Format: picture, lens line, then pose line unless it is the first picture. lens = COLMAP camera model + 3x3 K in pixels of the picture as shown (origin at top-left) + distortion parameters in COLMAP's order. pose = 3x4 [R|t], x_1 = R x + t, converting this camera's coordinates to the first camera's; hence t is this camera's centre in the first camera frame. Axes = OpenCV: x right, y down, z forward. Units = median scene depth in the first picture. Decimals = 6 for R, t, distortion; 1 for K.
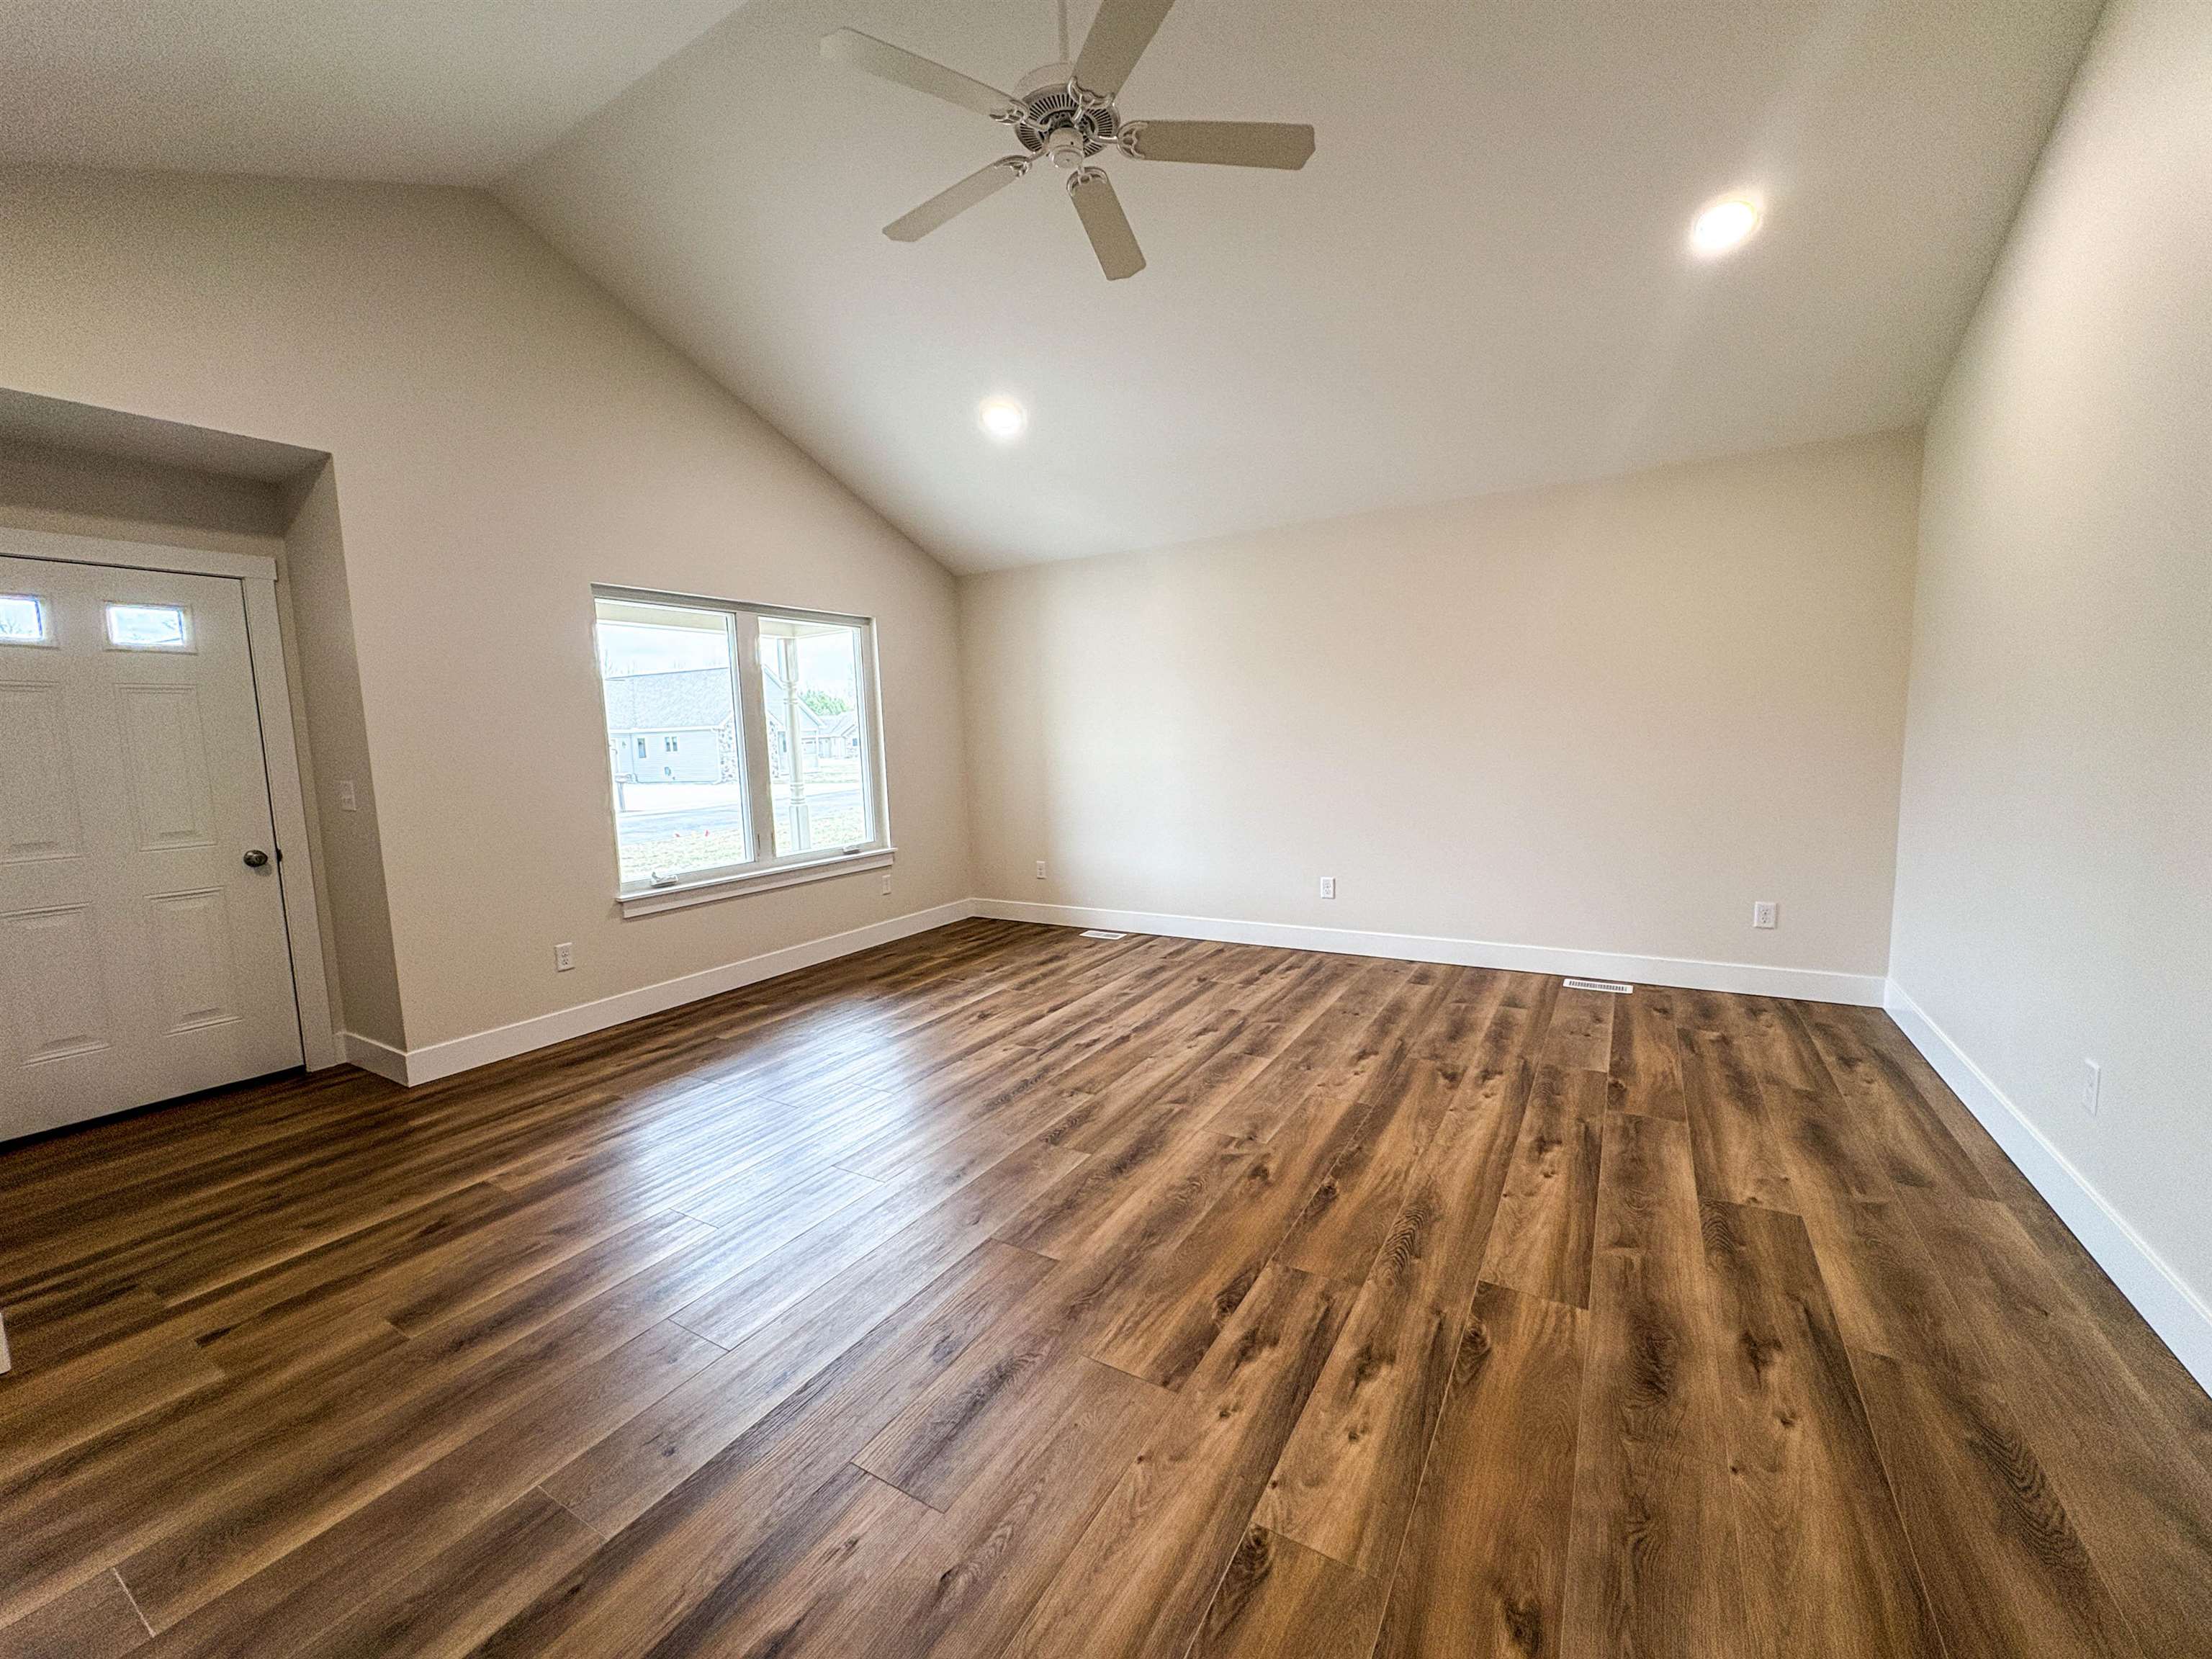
lens RADIAL K [[881.4, 0, 1108.4], [0, 881.4, 837.2], [0, 0, 1]] dist [0.001721, 0.000398]
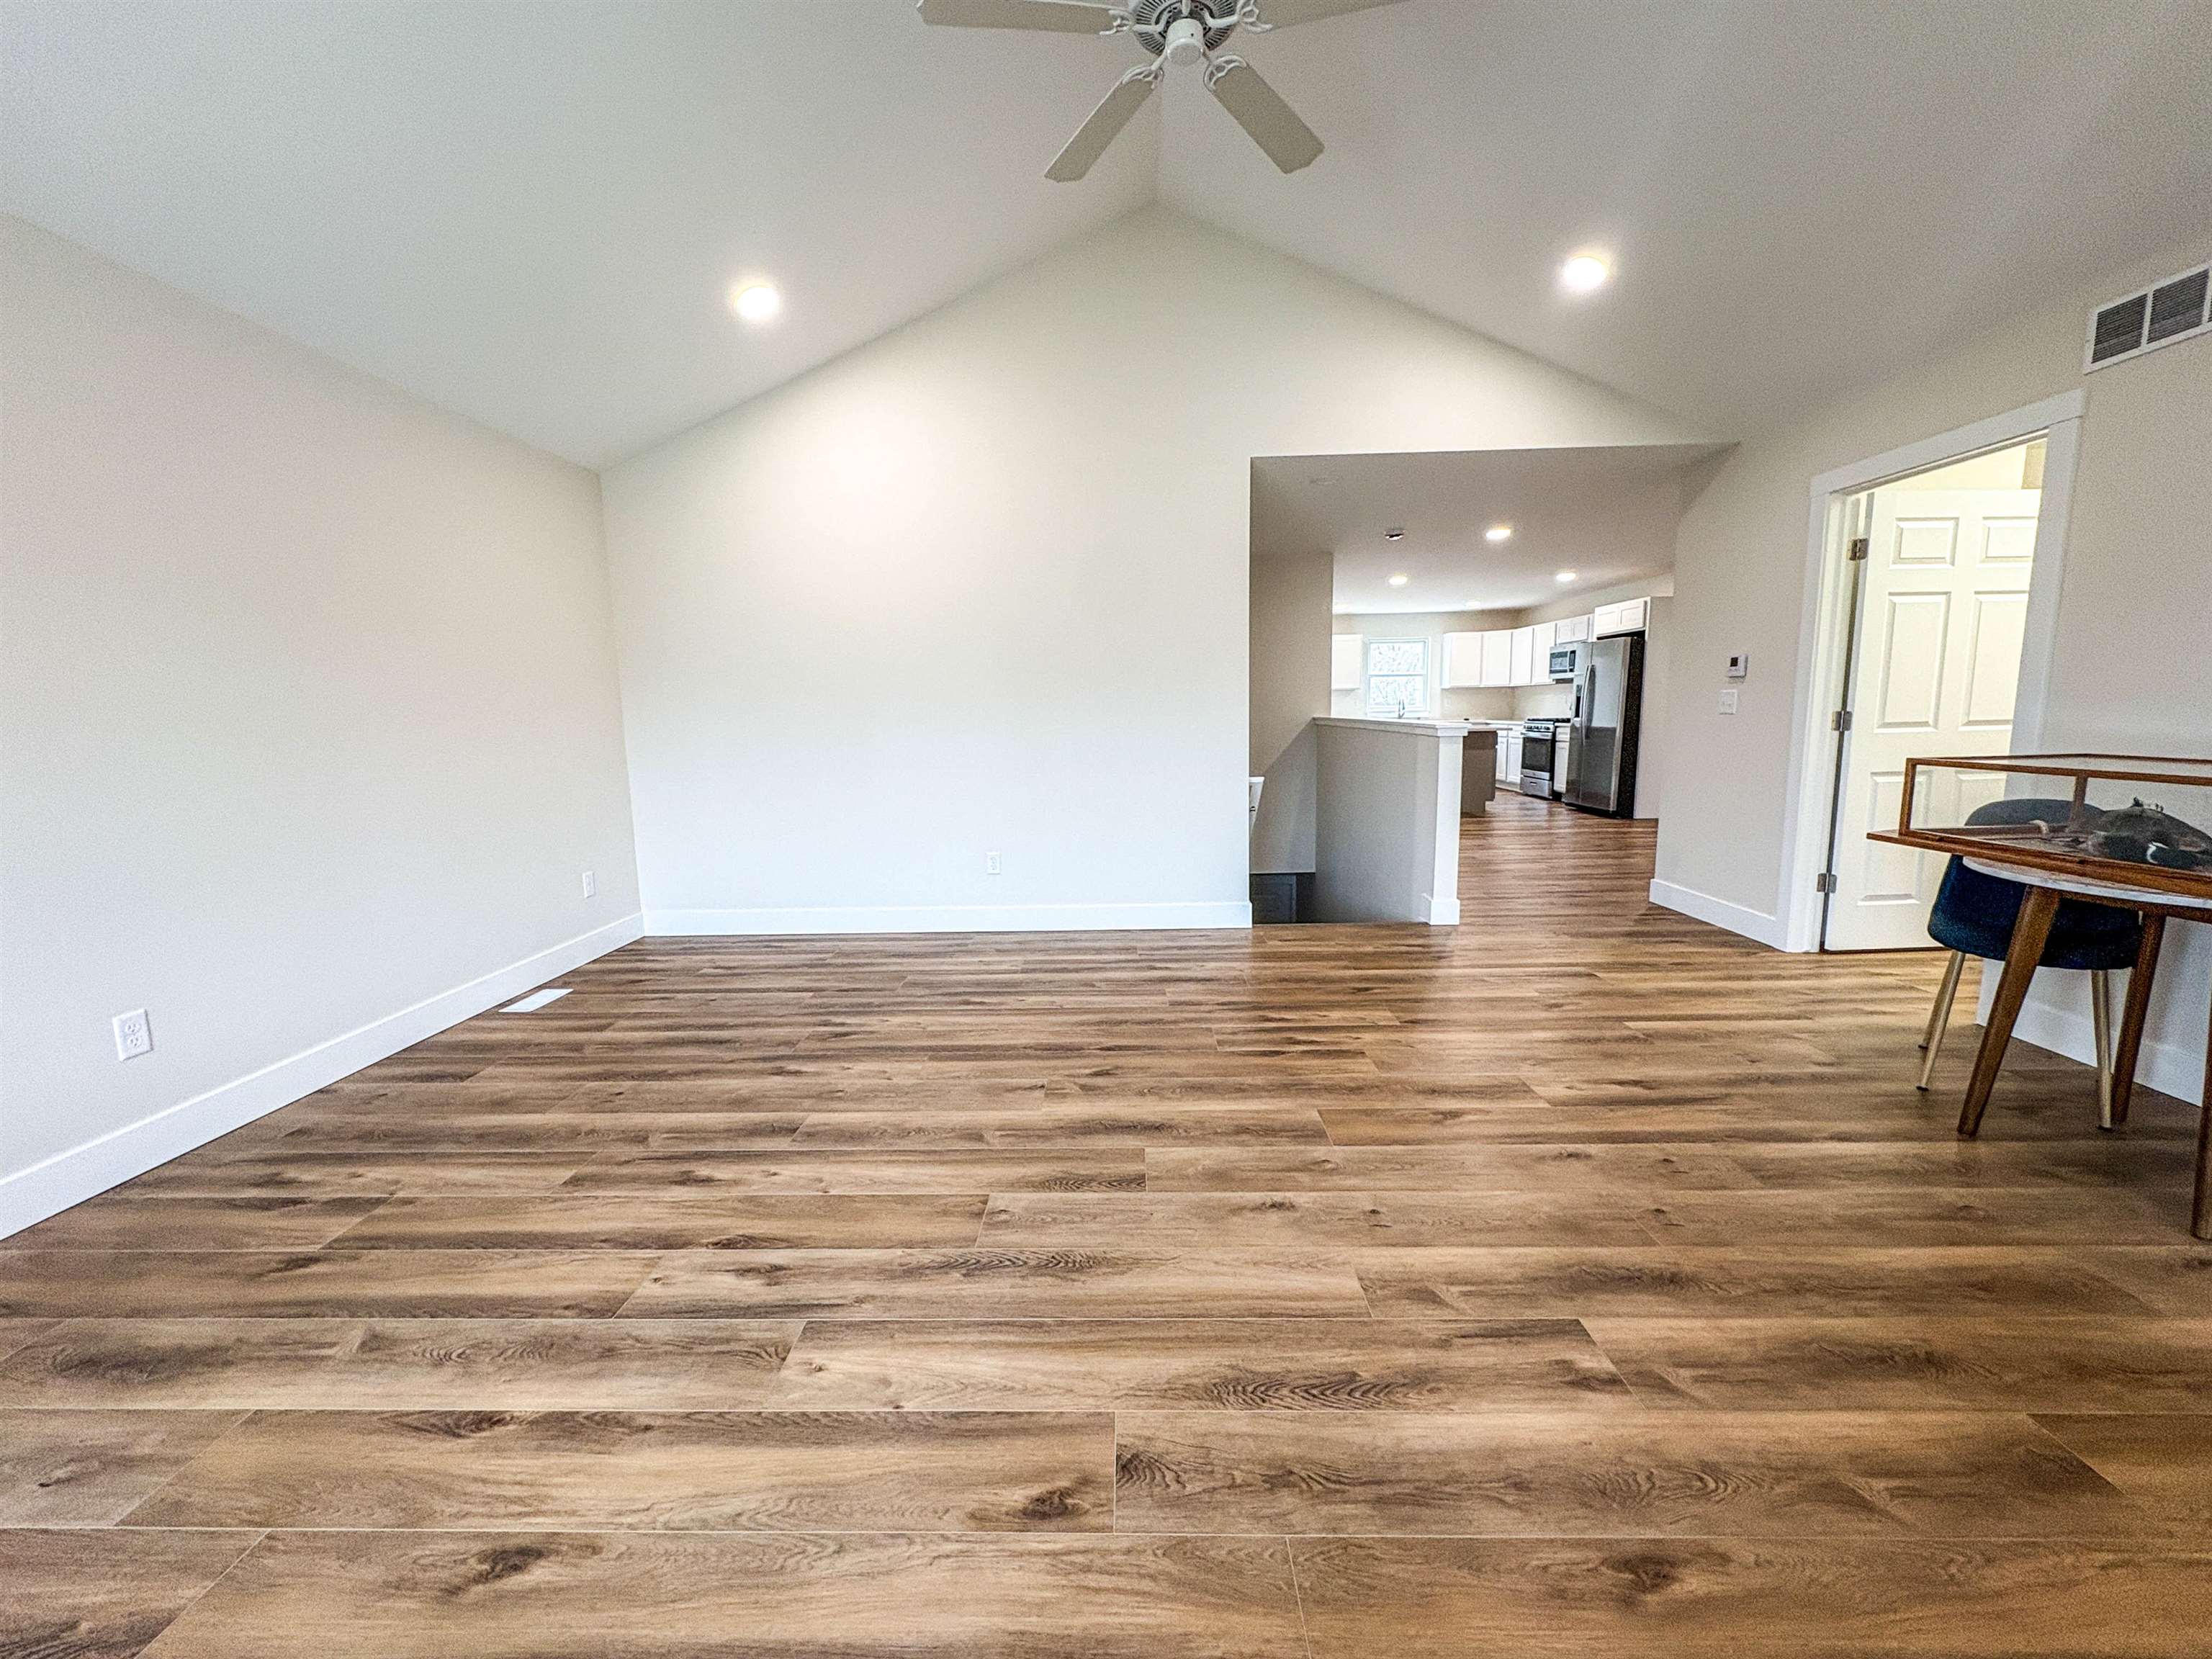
lens RADIAL K [[881.4, 0, 1099.9], [0, 881.4, 832.4], [0, 0, 1]] dist [0.001721, 0.000398]
pose [[-0.484288, -0.078858, 0.871348, -0.584816], [0.141120, 0.975848, 0.166749, -0.077793], [-0.863453, 0.203719, -0.461463, 1.097888]]
